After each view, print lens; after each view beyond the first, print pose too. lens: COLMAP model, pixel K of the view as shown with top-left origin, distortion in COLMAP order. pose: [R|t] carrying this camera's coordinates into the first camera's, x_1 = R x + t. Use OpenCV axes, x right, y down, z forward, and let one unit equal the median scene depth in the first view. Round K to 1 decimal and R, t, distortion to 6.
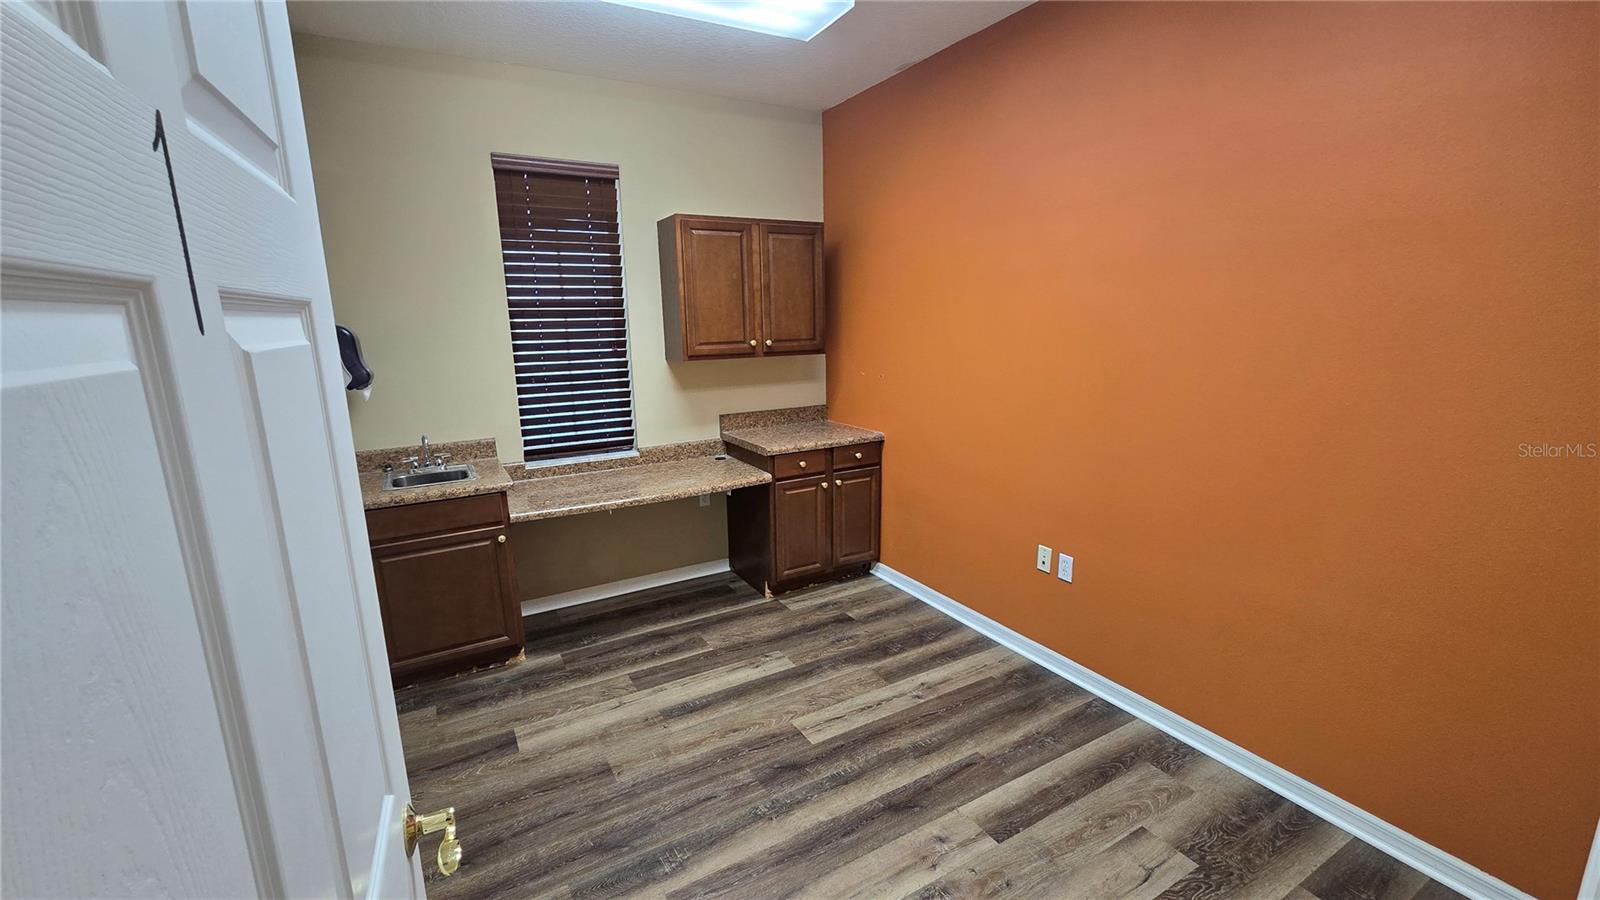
lens RADIAL K [[652.7, 0, 798.4], [0, 652.7, 456.9], [0, 0, 1]] dist [-0.001572, 0.000039]
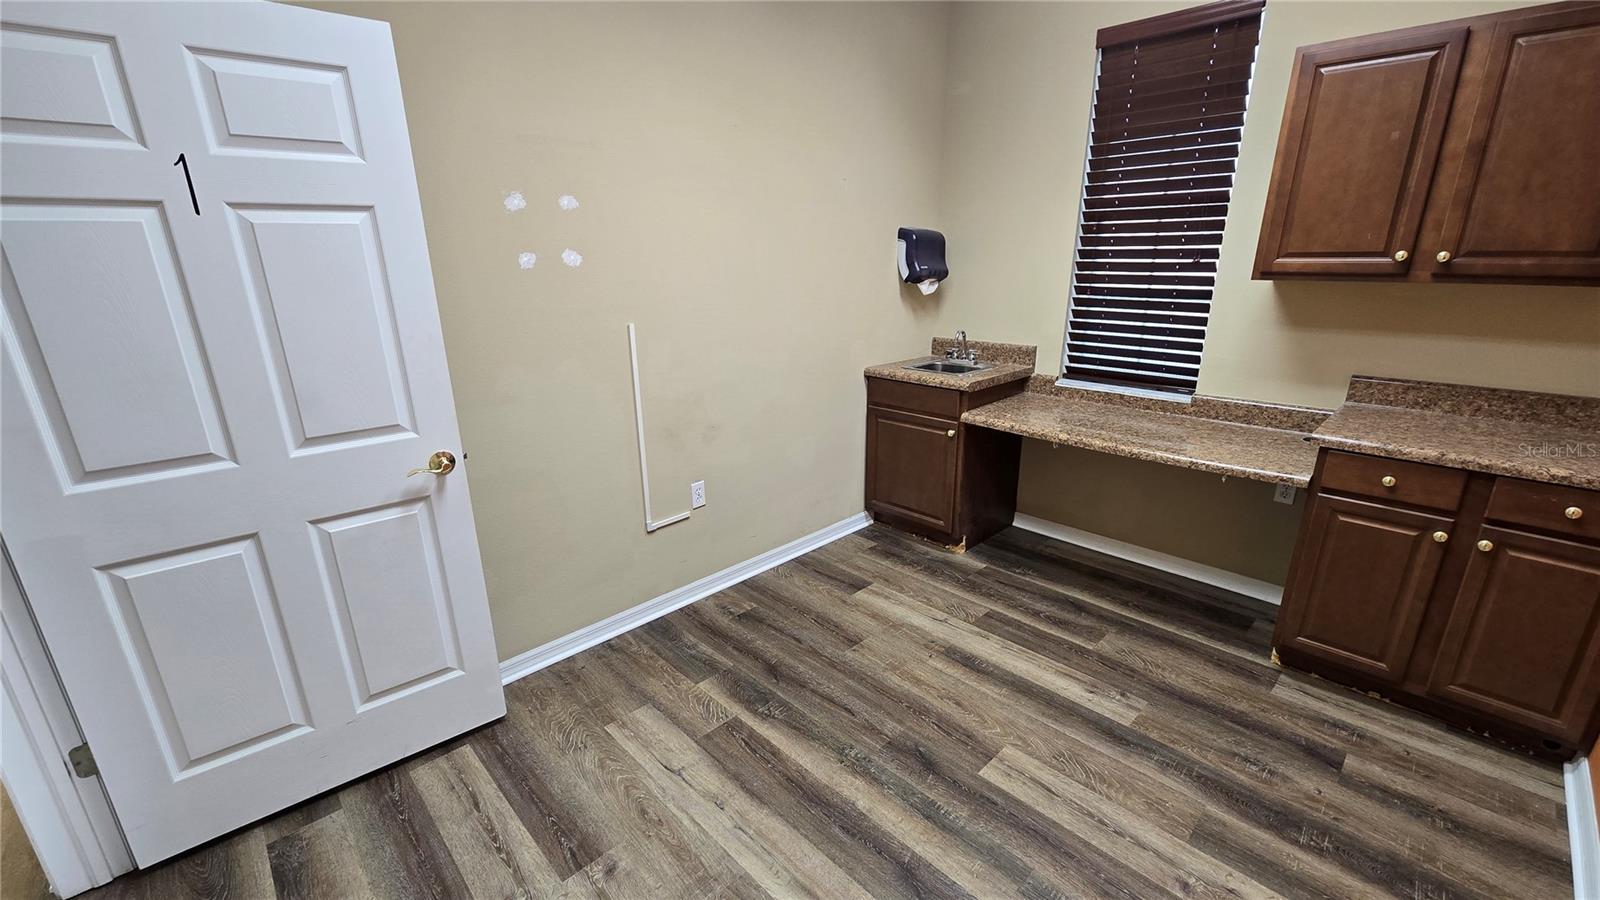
lens RADIAL K [[656.1, 0, 786.4], [0, 656.1, 462.8], [0, 0, 1]] dist [-0.000231, 0.000719]
pose [[0.239608, 0.314395, -0.918555, 0.449803], [-0.193400, 0.942611, 0.272180, -0.065203], [0.951412, 0.112432, 0.286661, 0.399214]]
